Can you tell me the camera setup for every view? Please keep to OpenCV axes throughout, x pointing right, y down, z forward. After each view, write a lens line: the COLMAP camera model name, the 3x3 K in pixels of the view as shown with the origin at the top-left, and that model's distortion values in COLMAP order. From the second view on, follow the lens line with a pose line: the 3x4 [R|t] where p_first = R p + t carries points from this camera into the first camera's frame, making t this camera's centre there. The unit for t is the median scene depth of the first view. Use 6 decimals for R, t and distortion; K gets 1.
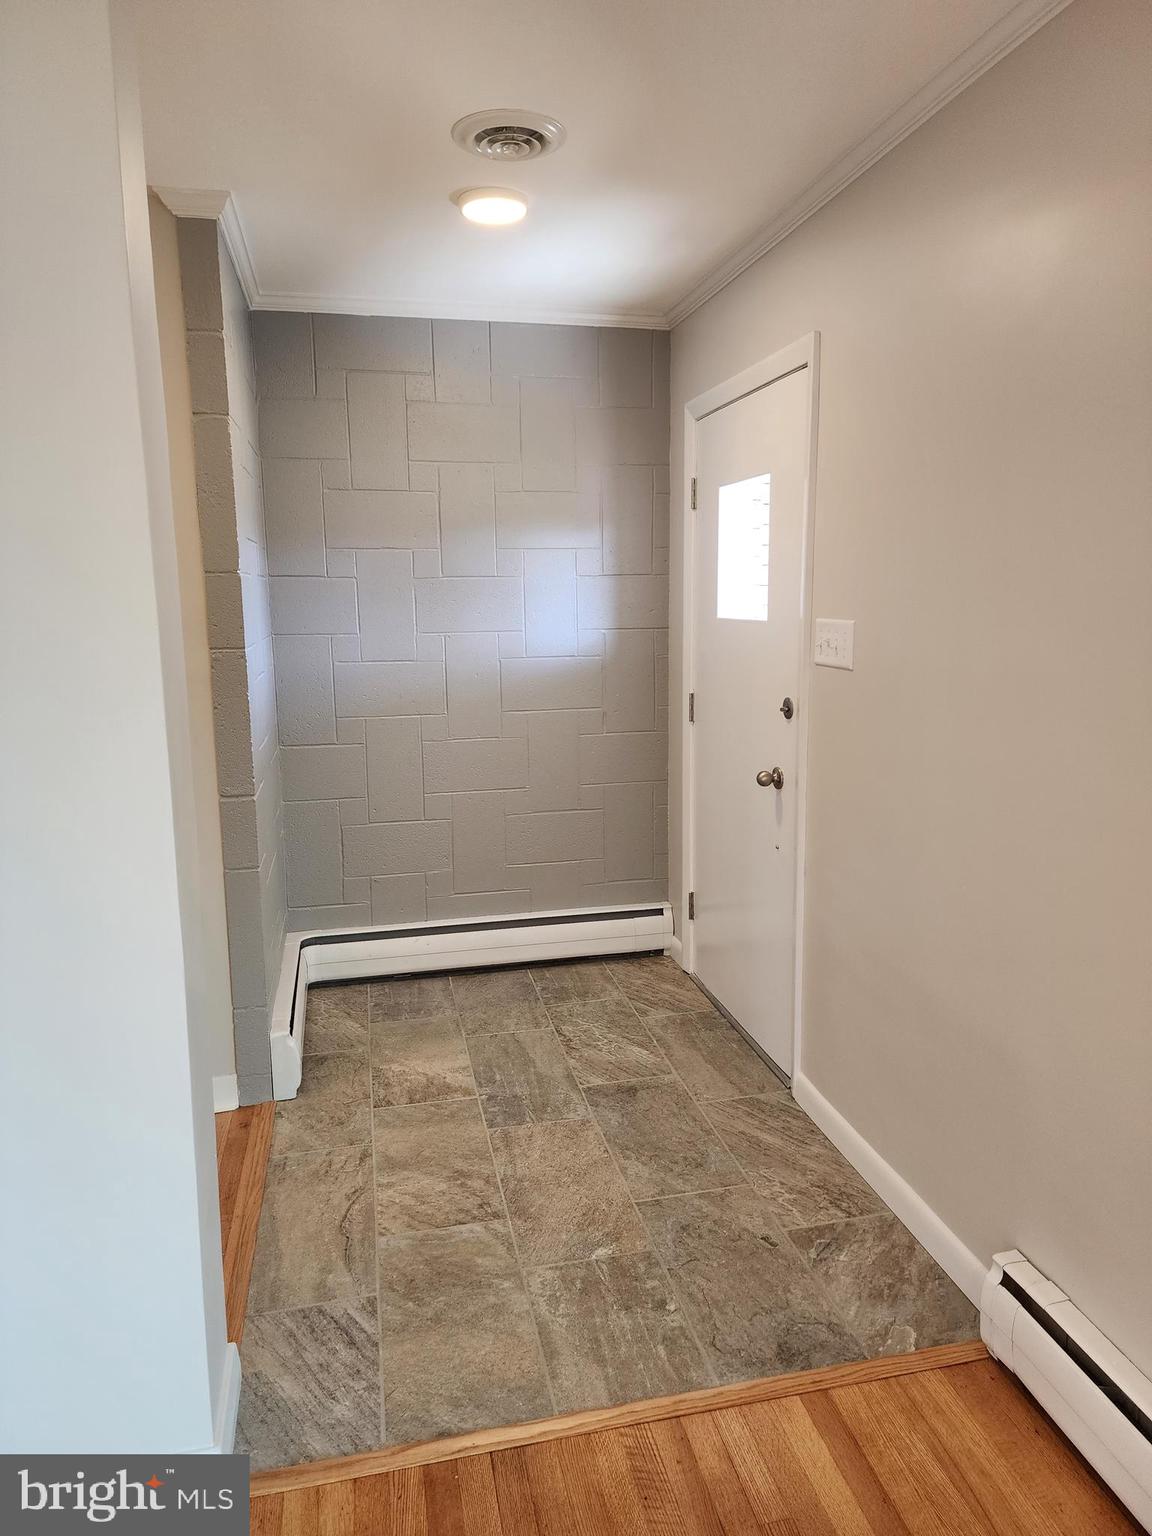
lens RADIAL K [[1018.0, 0, 585.2], [0, 1018.0, 764.1], [0, 0, 1]] dist [0.078895, -0.065723]
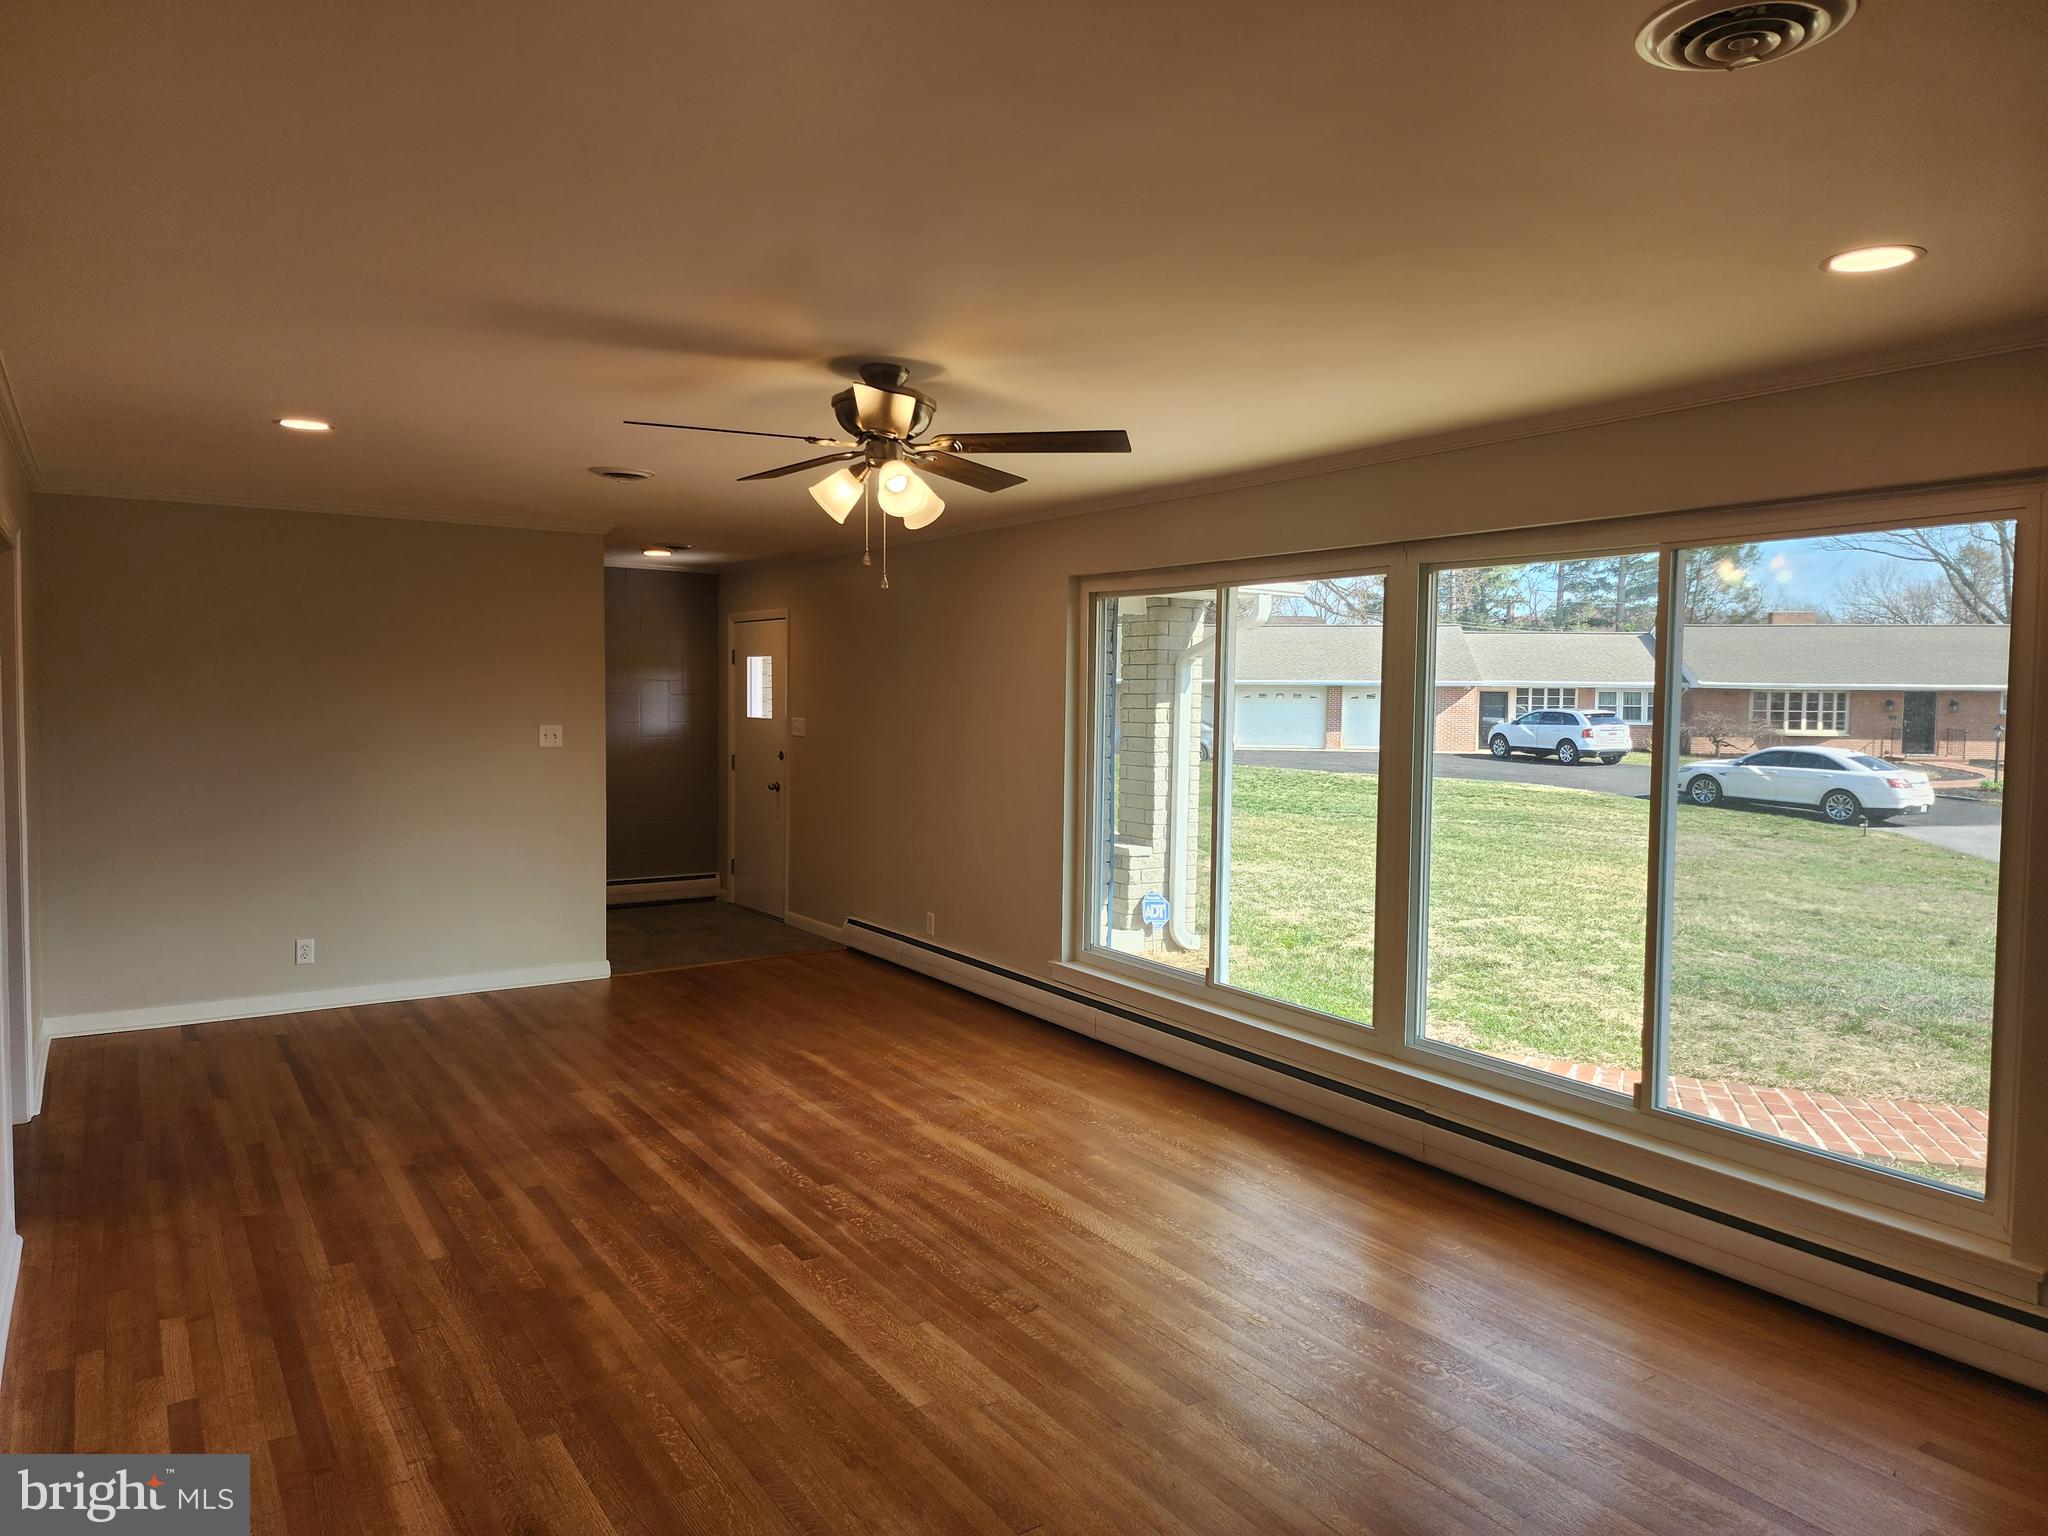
lens RADIAL K [[1357.4, 0, 1027.1], [0, 1357.4, 757.0], [0, 0, 1]] dist [0.078895, -0.065723]
pose [[0.931309, 0.007197, 0.364158, -0.450777], [0.035722, 0.993180, -0.110986, 0.343274], [-0.362474, 0.116370, 0.924700, -2.282710]]
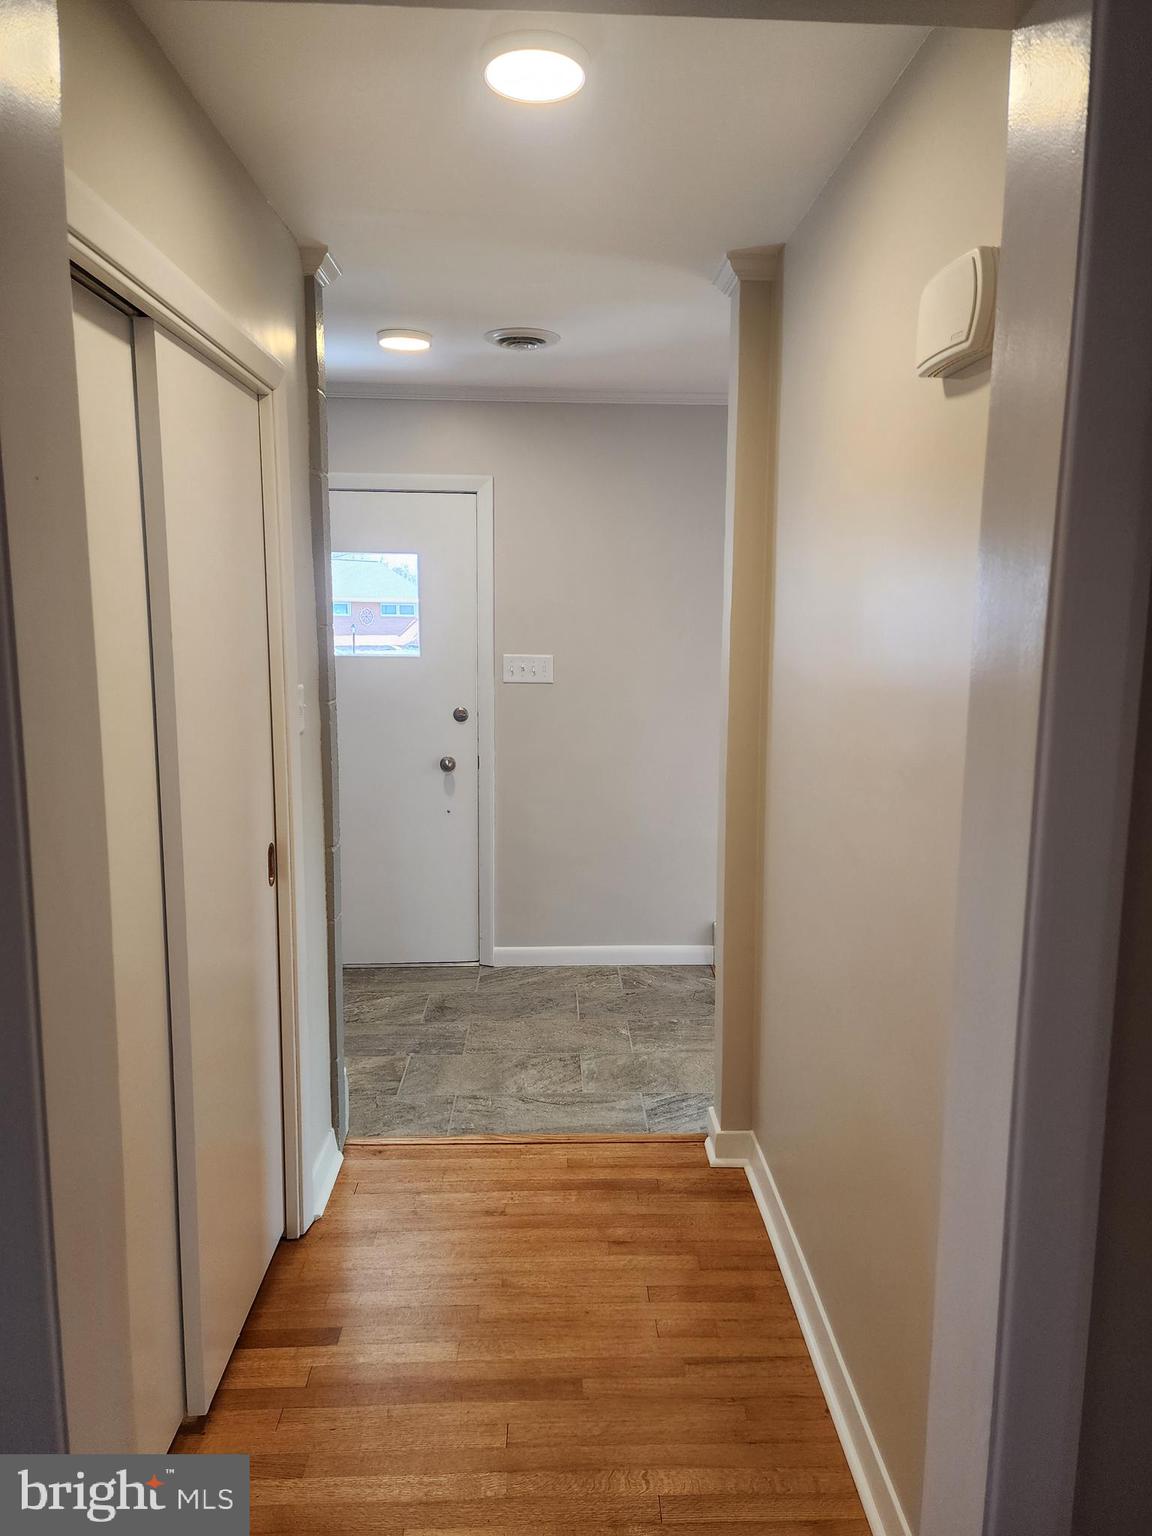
lens RADIAL K [[1018.0, 0, 581.8], [0, 1018.0, 768.0], [0, 0, 1]] dist [0.078895, -0.065723]
pose [[0.186400, -0.135140, 0.973135, -1.355105], [0.157033, 0.981859, 0.106272, -0.119404], [-0.969843, 0.133005, 0.204240, 0.580753]]
